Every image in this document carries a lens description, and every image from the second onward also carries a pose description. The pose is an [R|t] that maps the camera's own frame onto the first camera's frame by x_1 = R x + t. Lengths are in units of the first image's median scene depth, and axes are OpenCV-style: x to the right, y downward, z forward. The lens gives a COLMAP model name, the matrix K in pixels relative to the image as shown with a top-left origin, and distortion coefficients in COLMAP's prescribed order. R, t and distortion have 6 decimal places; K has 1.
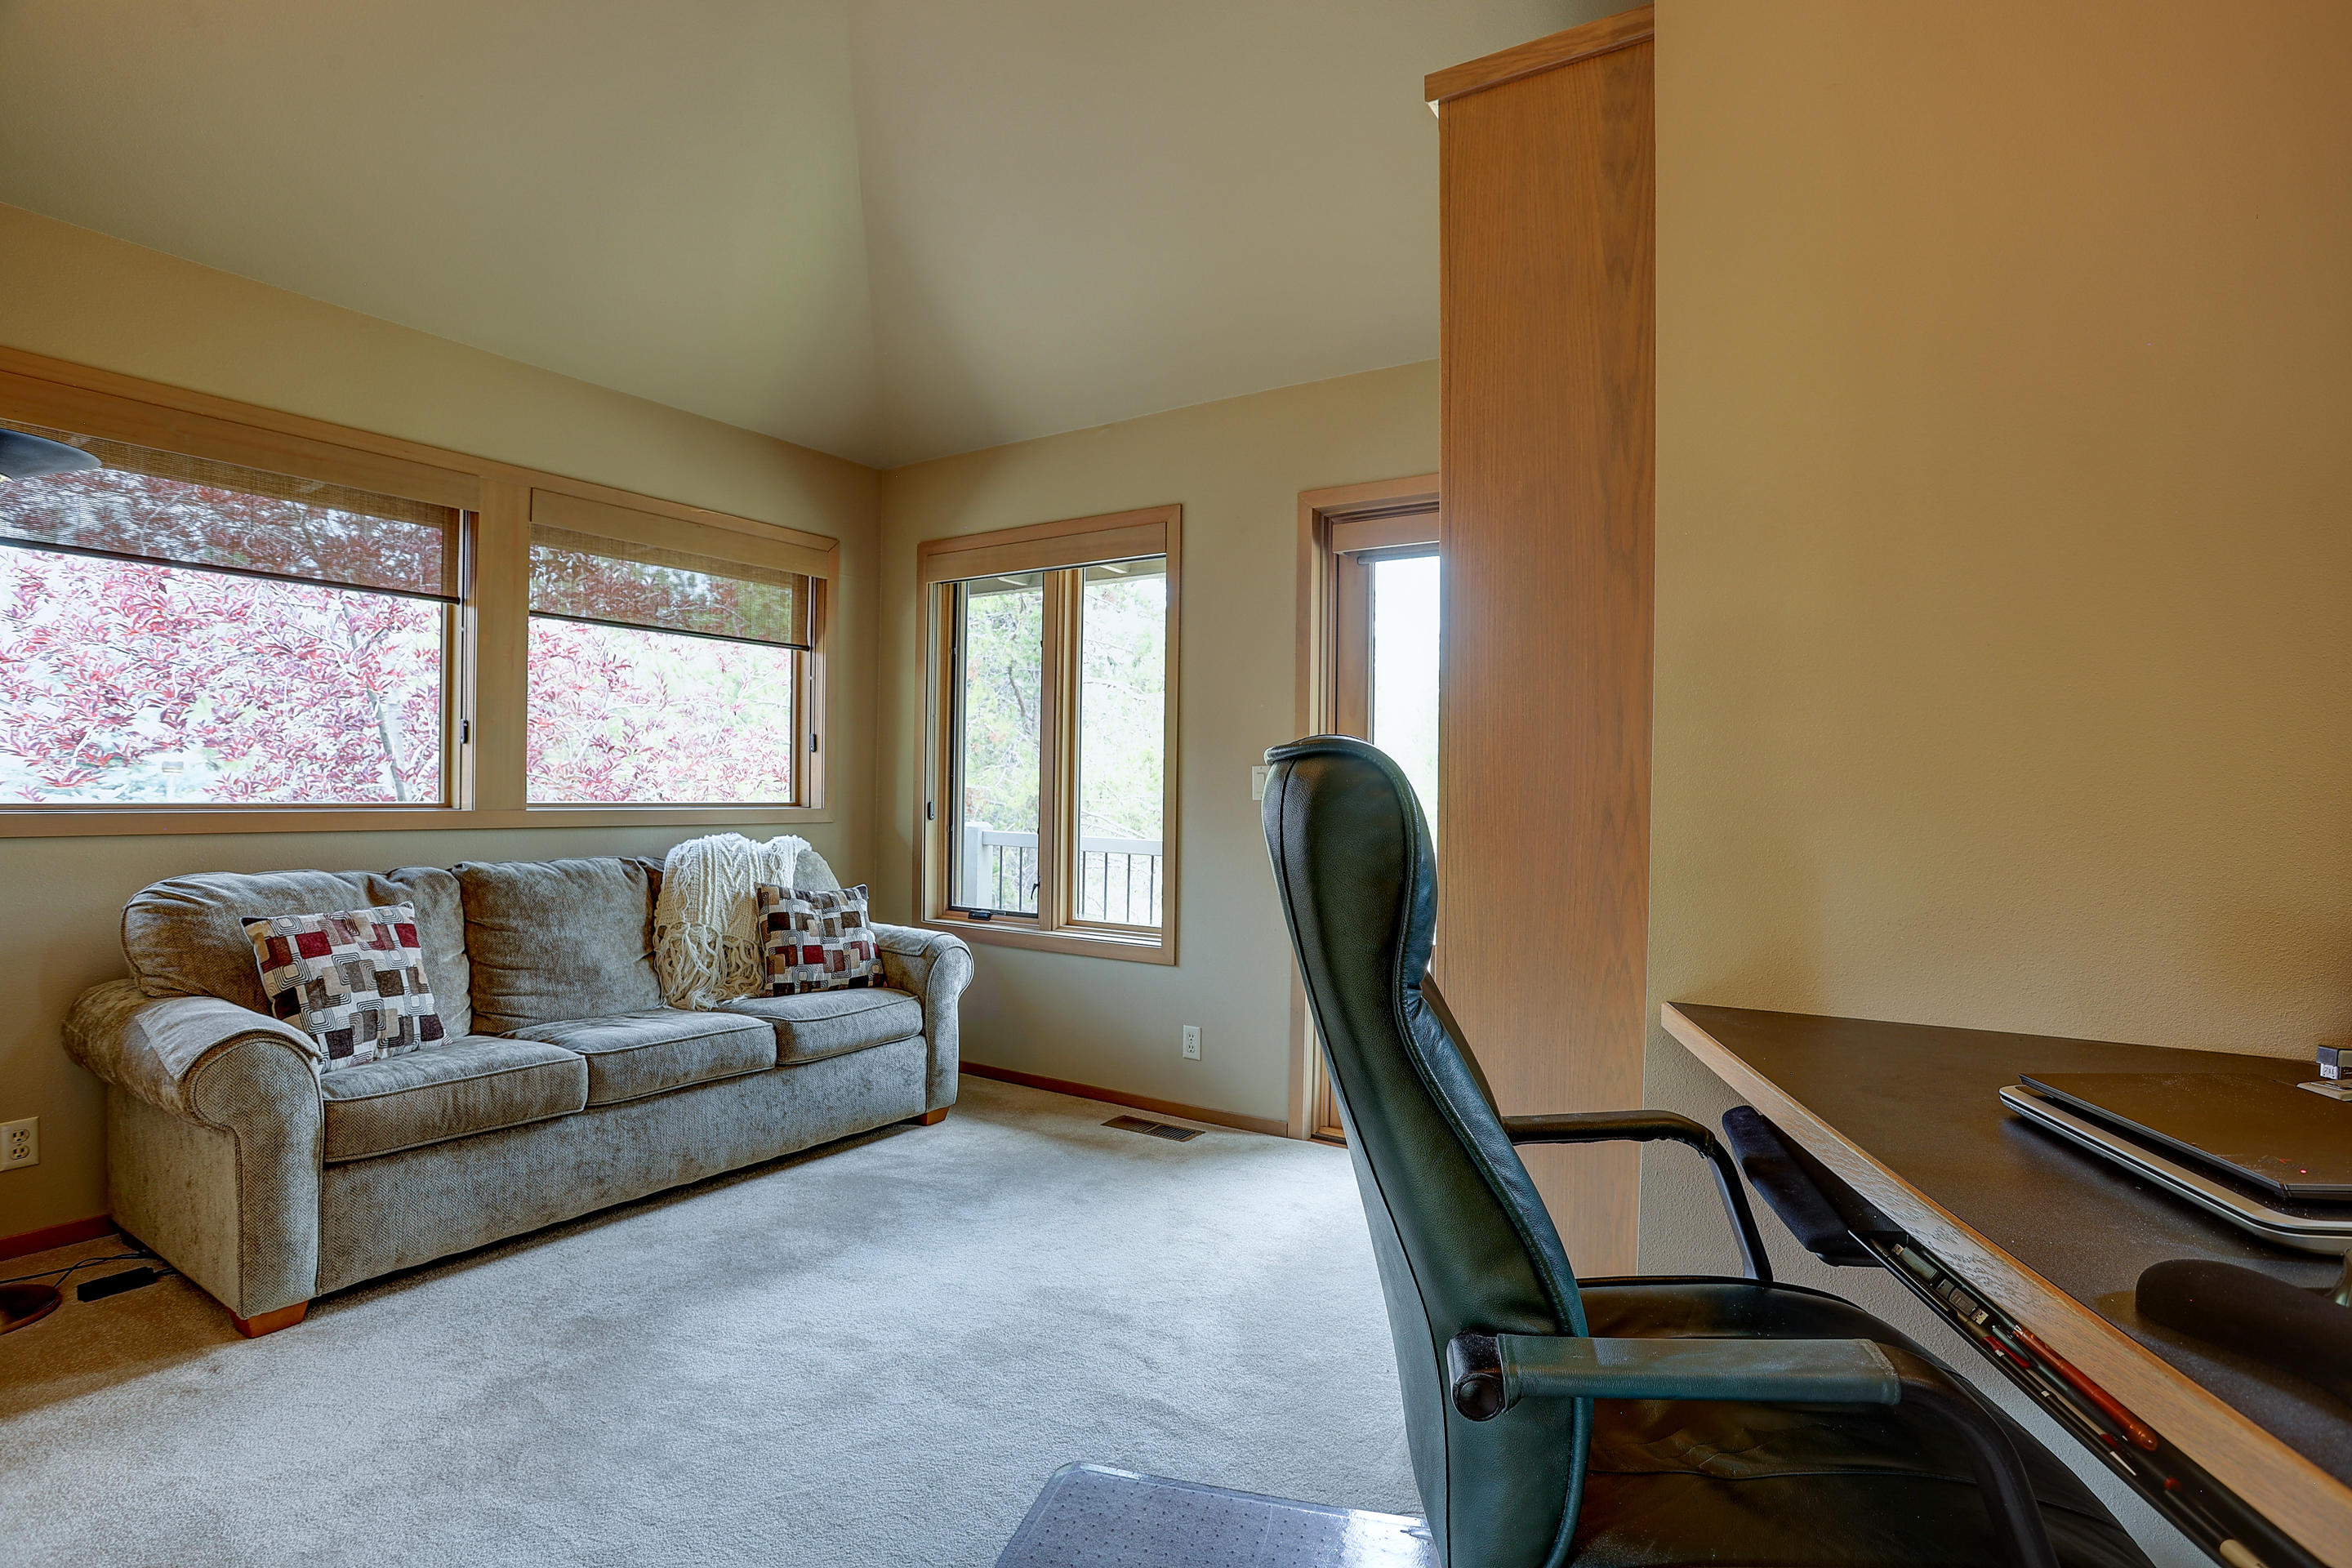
lens RADIAL K [[1170.3, 0, 1183.8], [0, 1170.3, 781.9], [0, 0, 1]] dist [-0.019483, 0.006401]
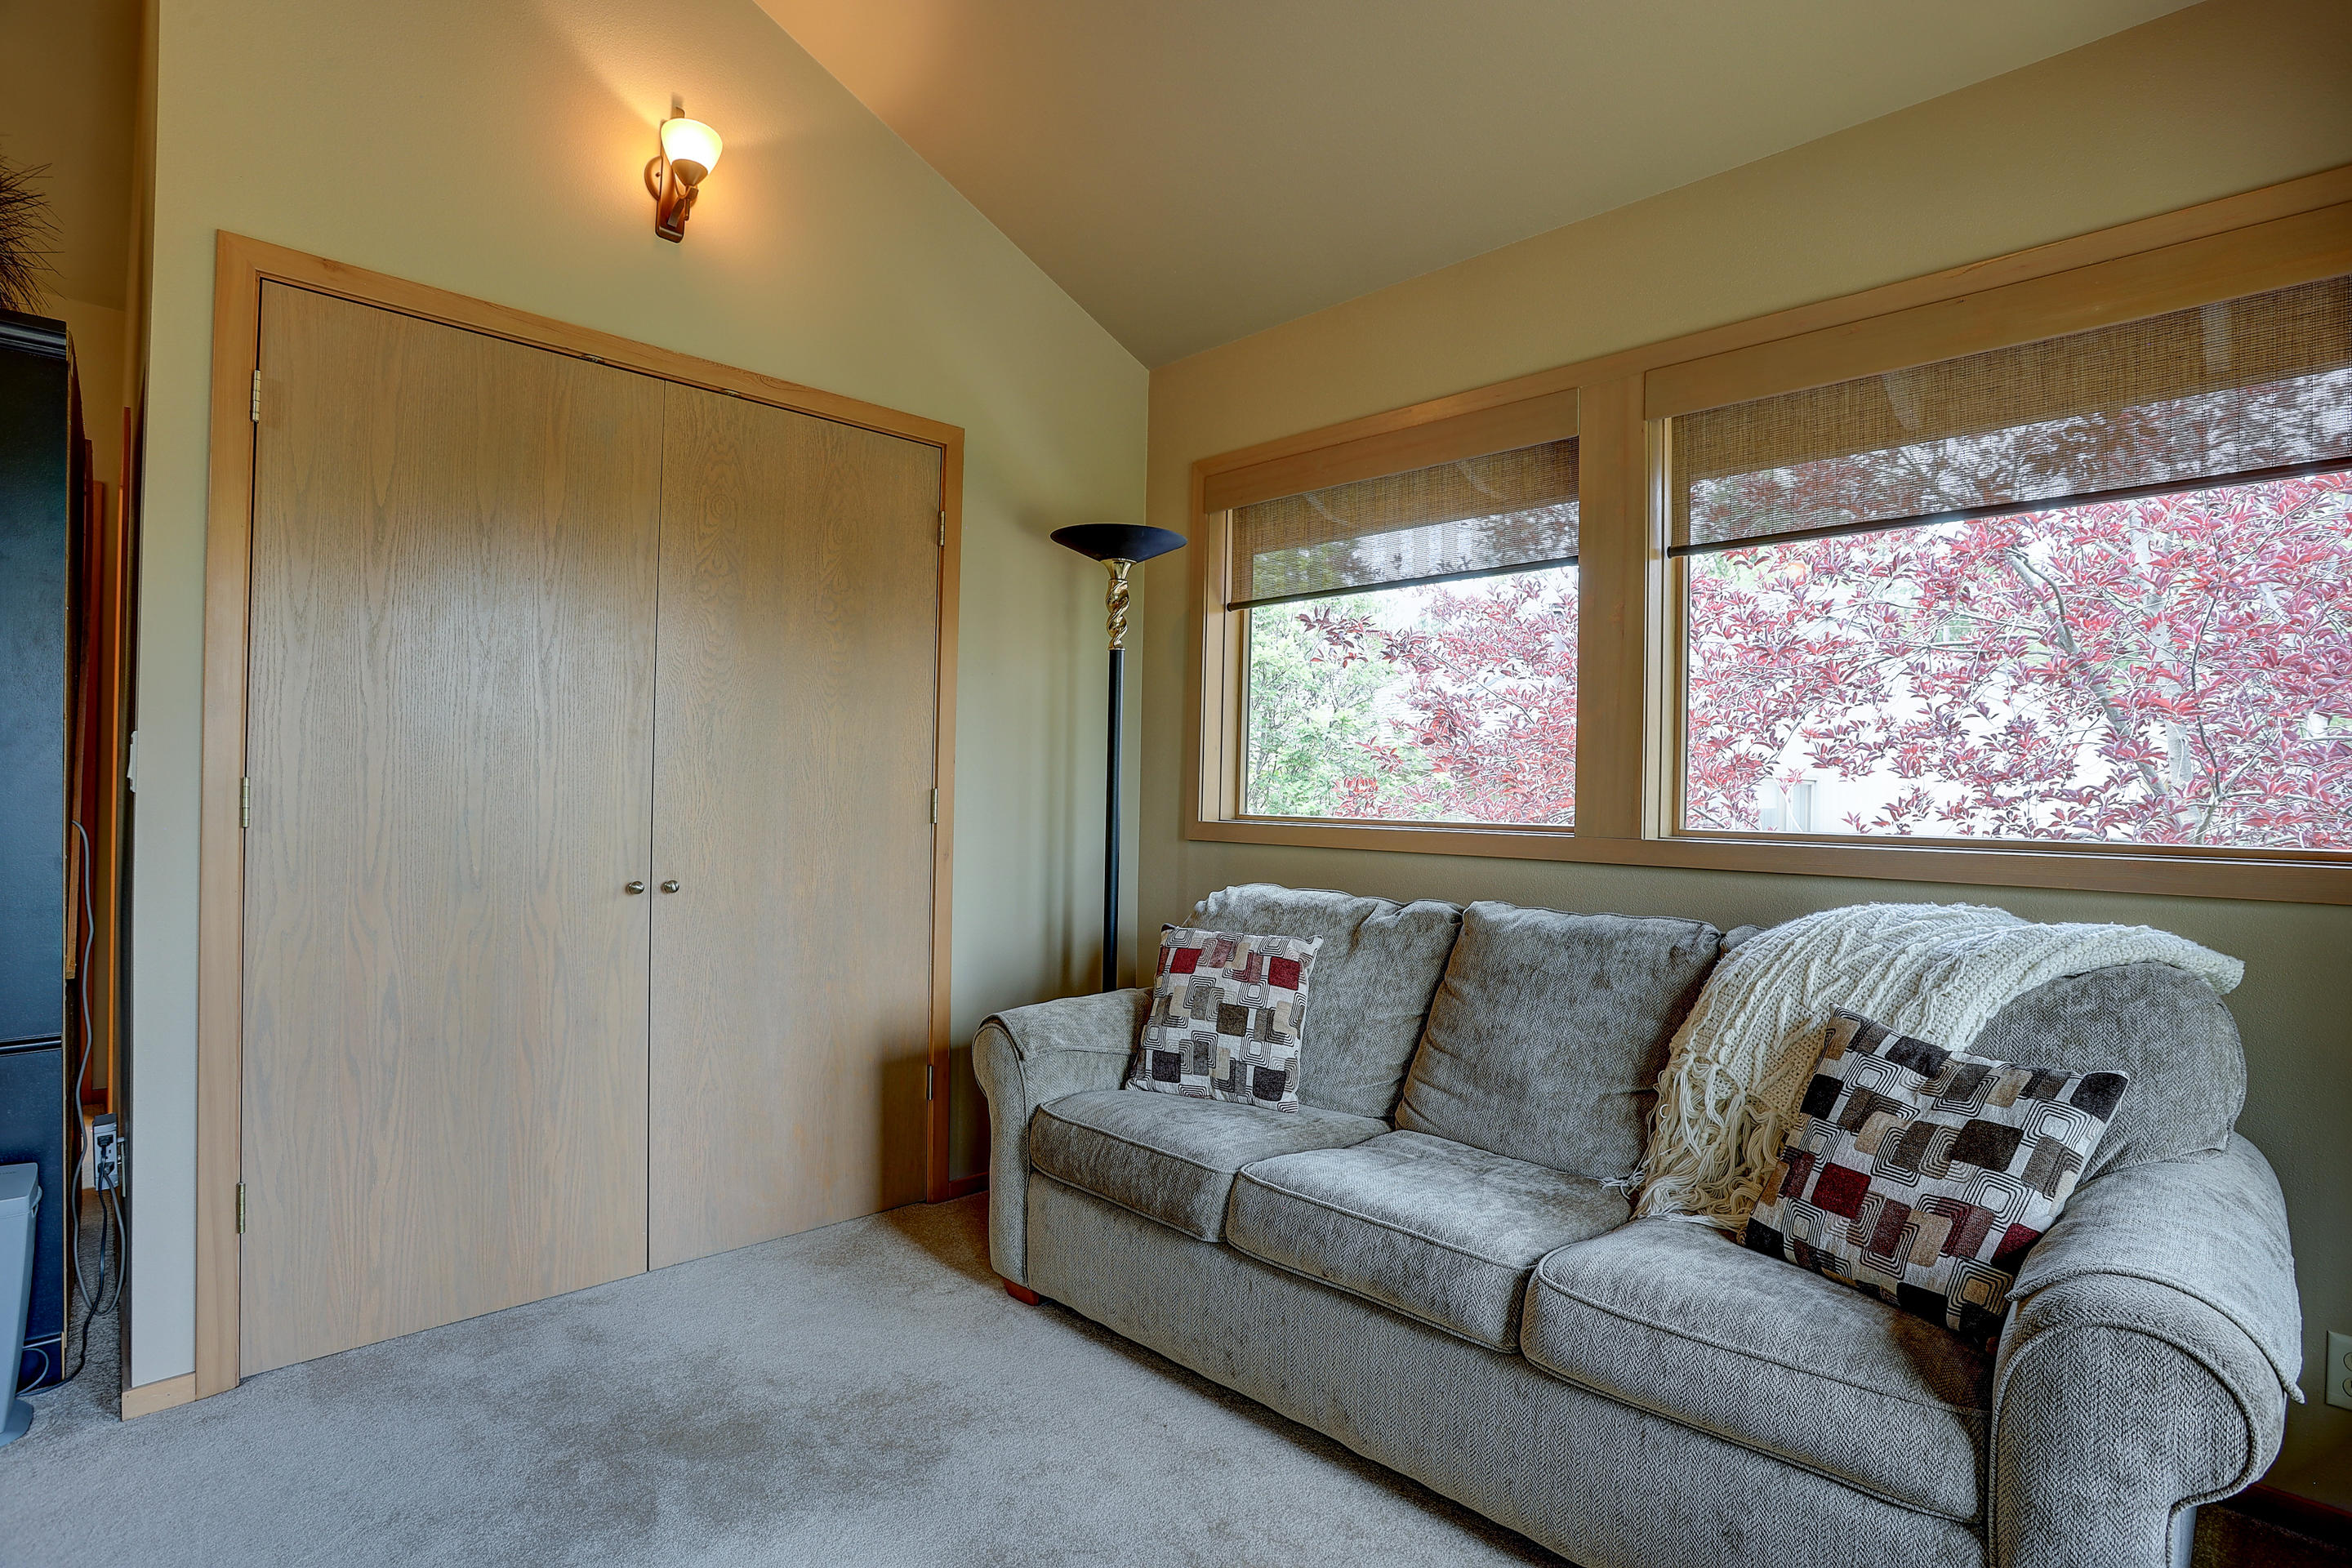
lens RADIAL K [[1170.3, 0, 1178.9], [0, 1170.3, 787.6], [0, 0, 1]] dist [-0.019483, 0.006401]
pose [[-0.194139, -0.019148, -0.980787, 0.177283], [-0.010617, 0.999792, -0.017418, 0.009484], [0.980917, 0.007032, -0.194302, 0.955128]]
